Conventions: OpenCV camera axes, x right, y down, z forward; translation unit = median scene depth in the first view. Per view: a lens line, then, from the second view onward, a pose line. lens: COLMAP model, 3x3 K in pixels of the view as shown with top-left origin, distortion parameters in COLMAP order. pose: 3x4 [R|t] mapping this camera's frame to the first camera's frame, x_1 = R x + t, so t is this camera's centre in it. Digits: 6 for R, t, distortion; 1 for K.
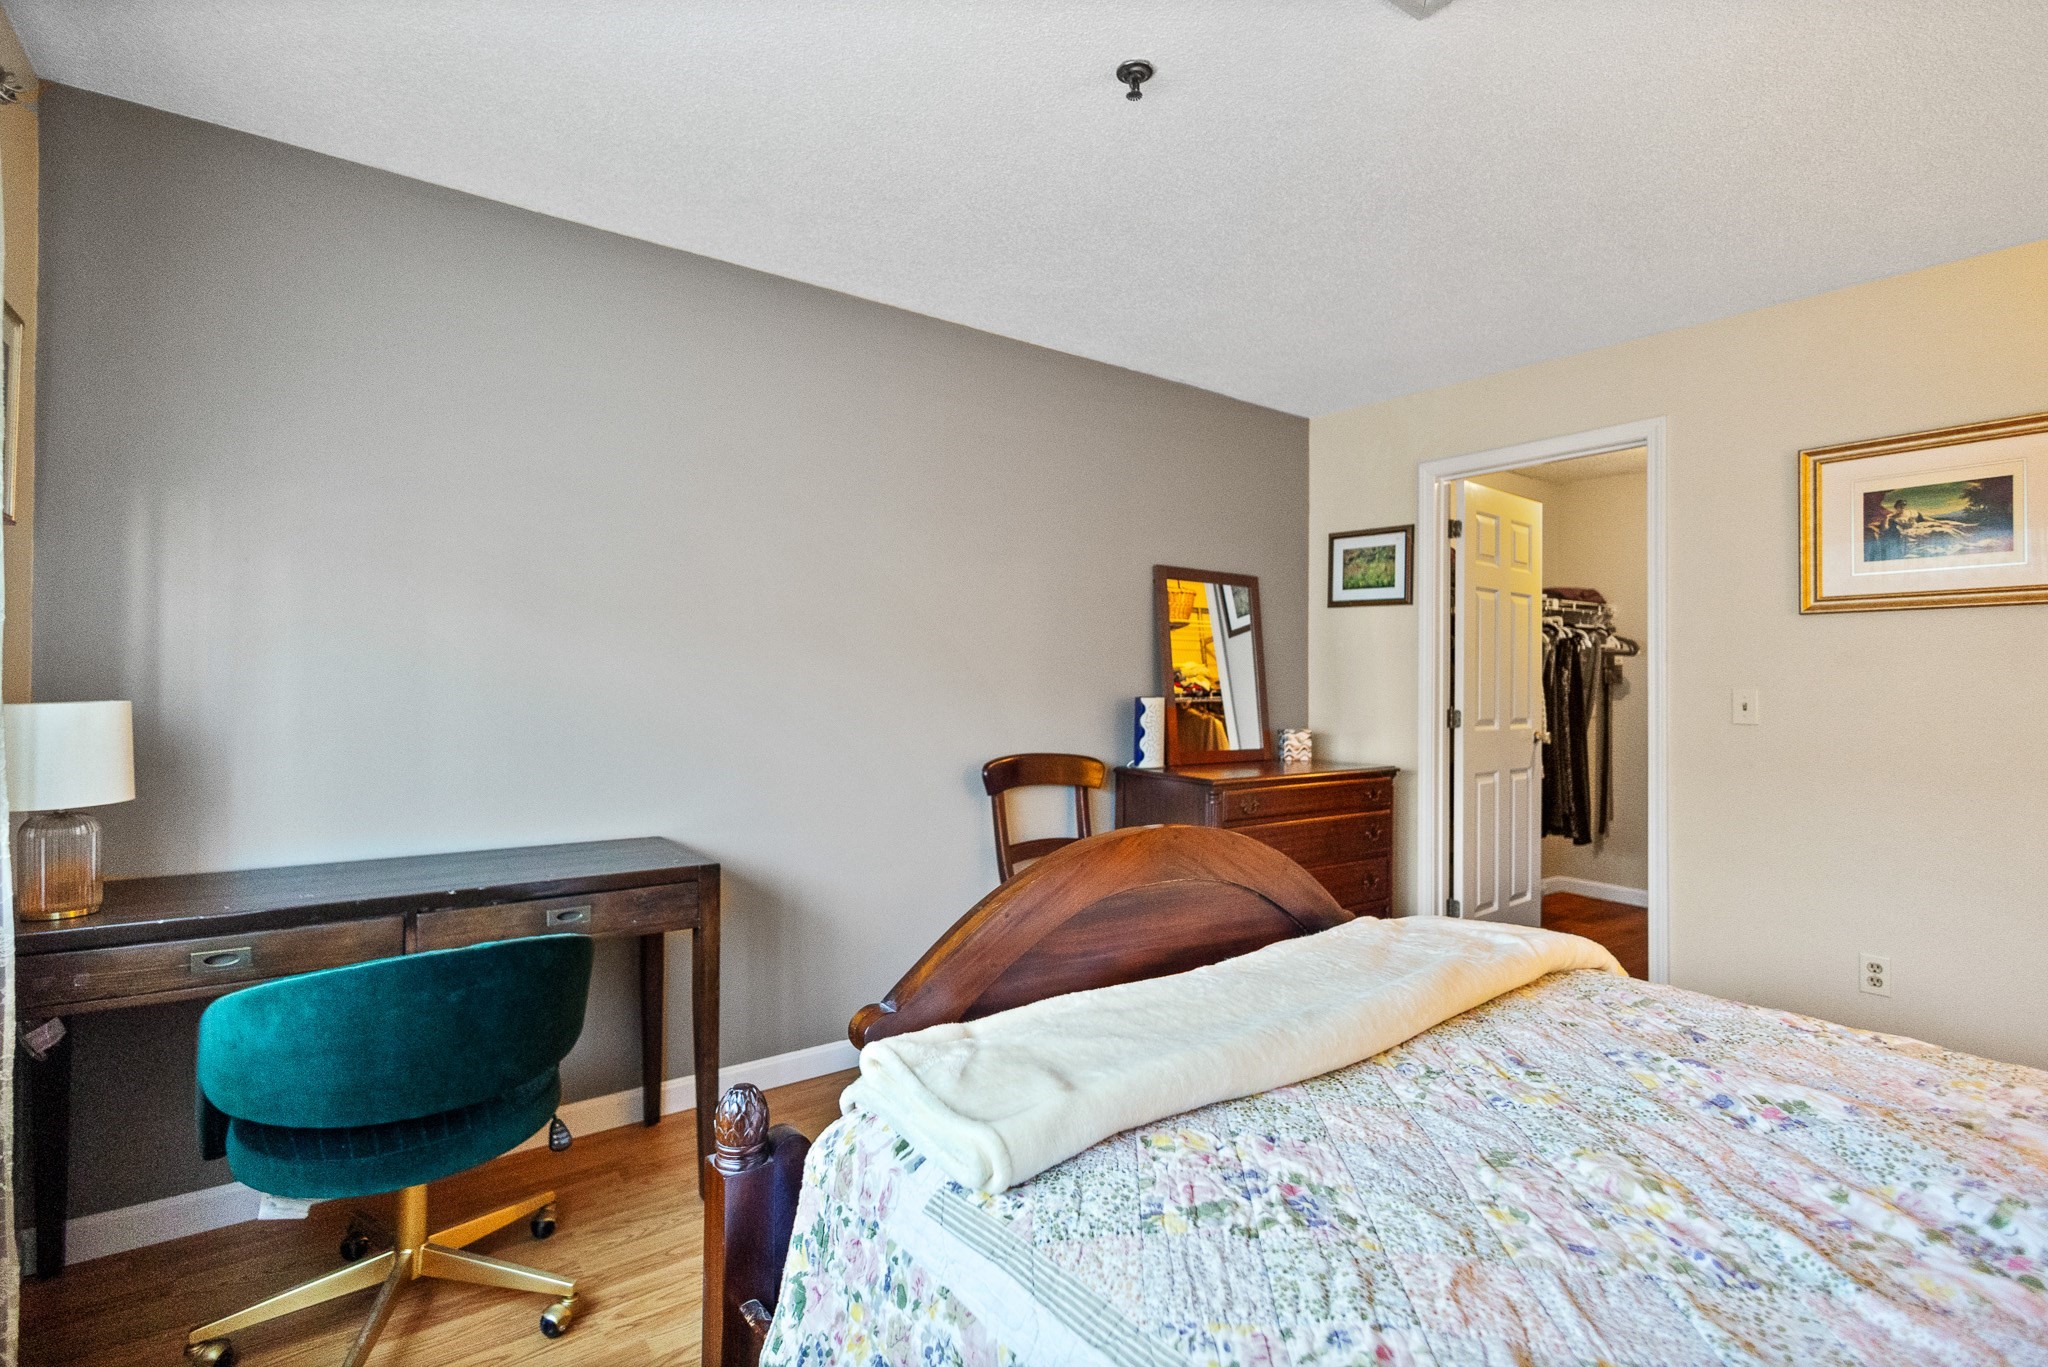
lens RADIAL K [[984.6, 0, 1020.7], [0, 984.6, 655.0], [0, 0, 1]] dist [-0.015725, -0.000054]
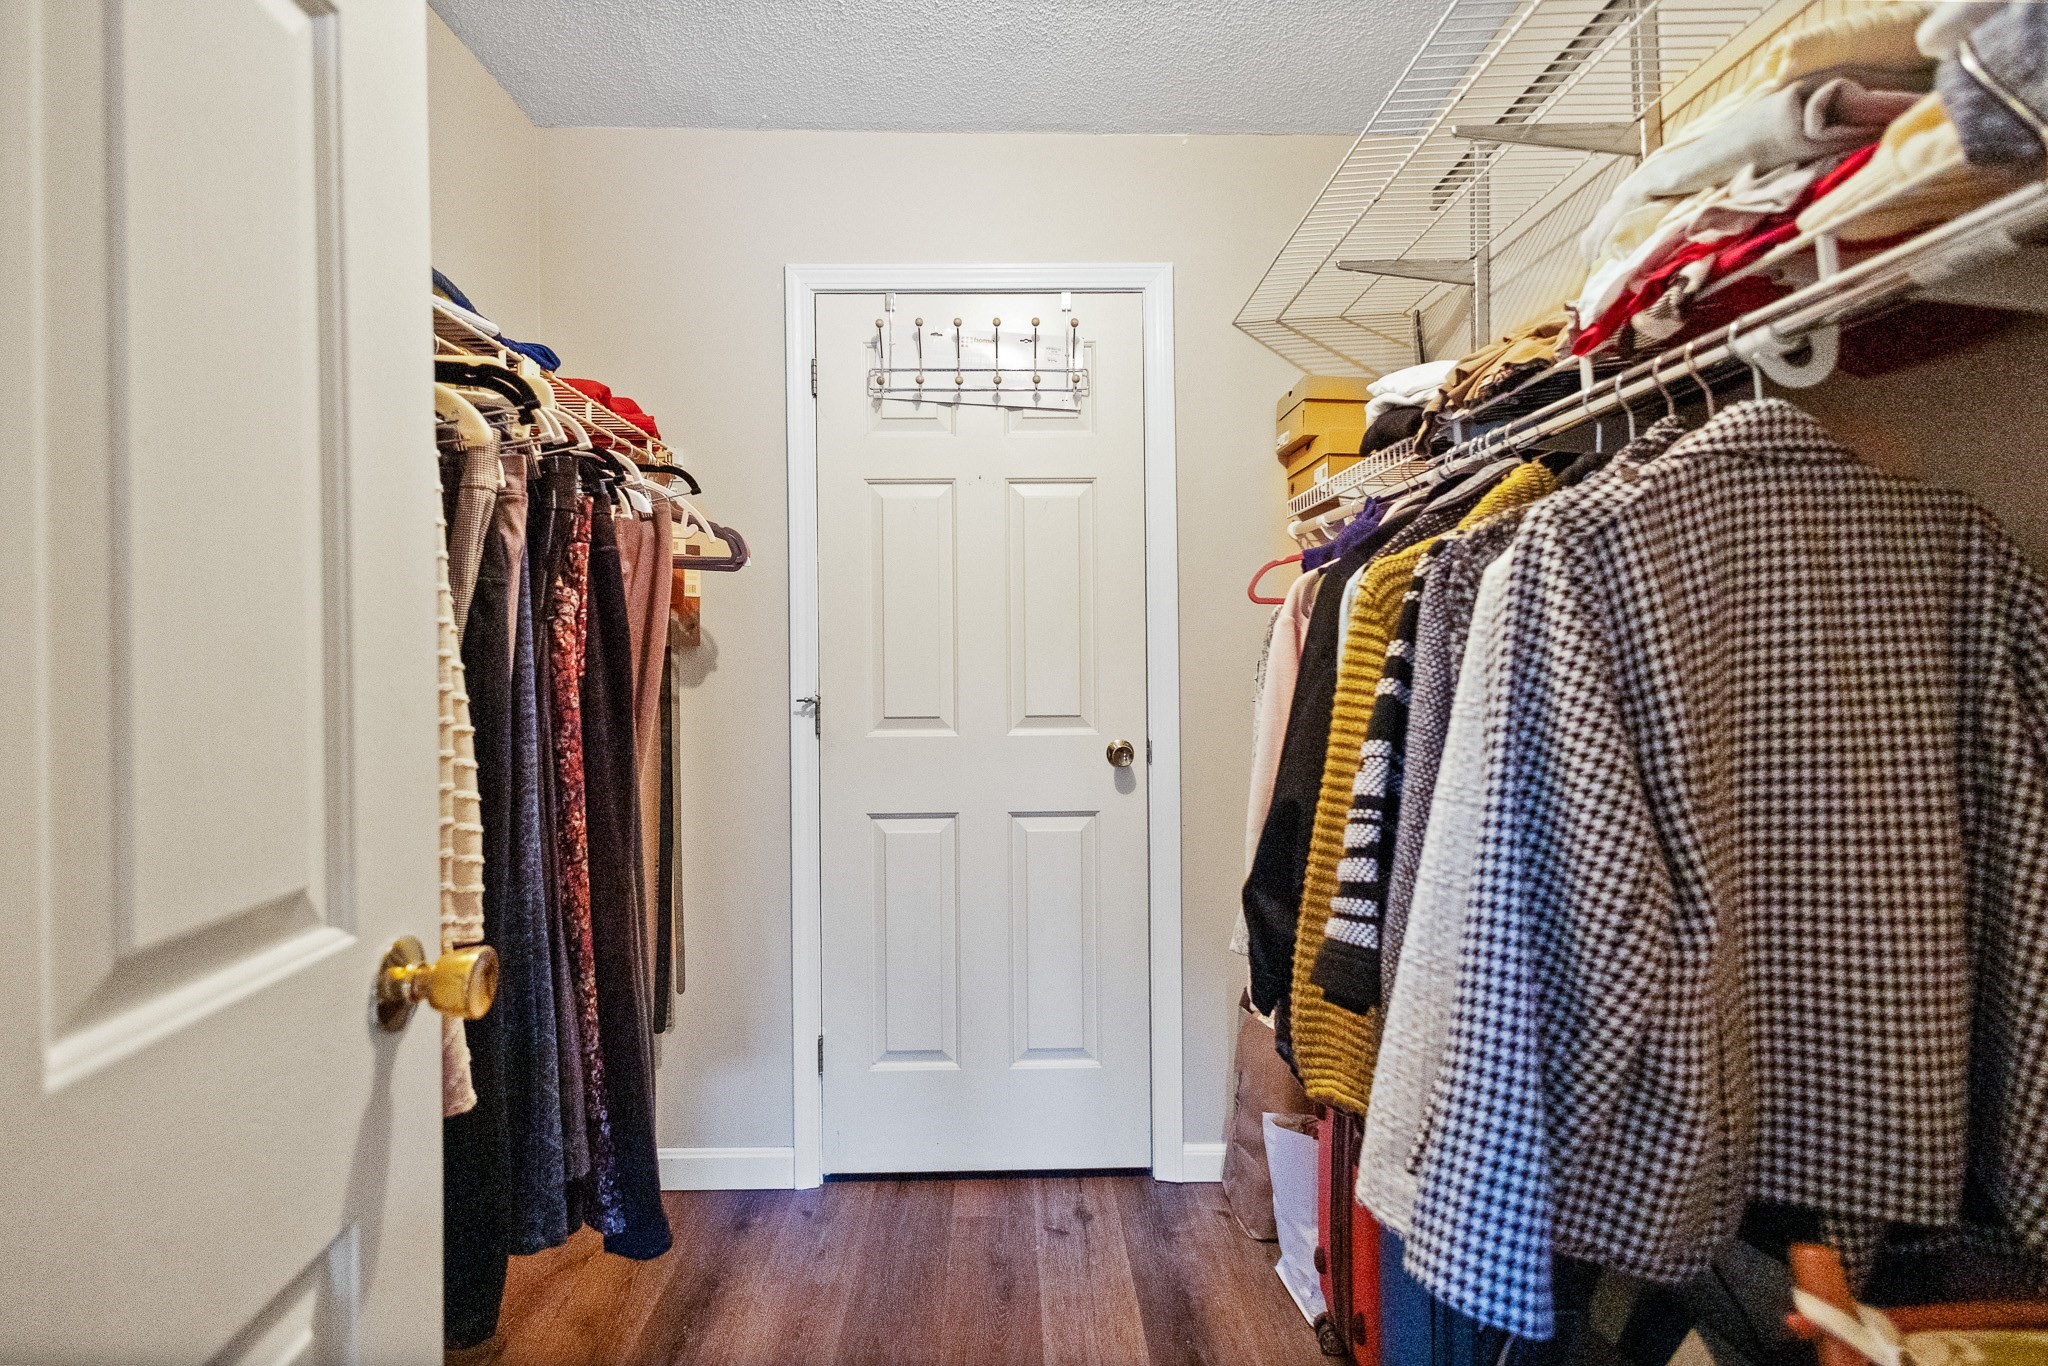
lens RADIAL K [[984.6, 0, 1020.7], [0, 984.6, 654.5], [0, 0, 1]] dist [-0.015725, -0.000054]
pose [[0.585720, -0.020887, 0.810244, 0.418517], [-0.002892, 0.999608, 0.027859, 0.024633], [-0.810508, -0.018661, 0.585430, 0.755706]]
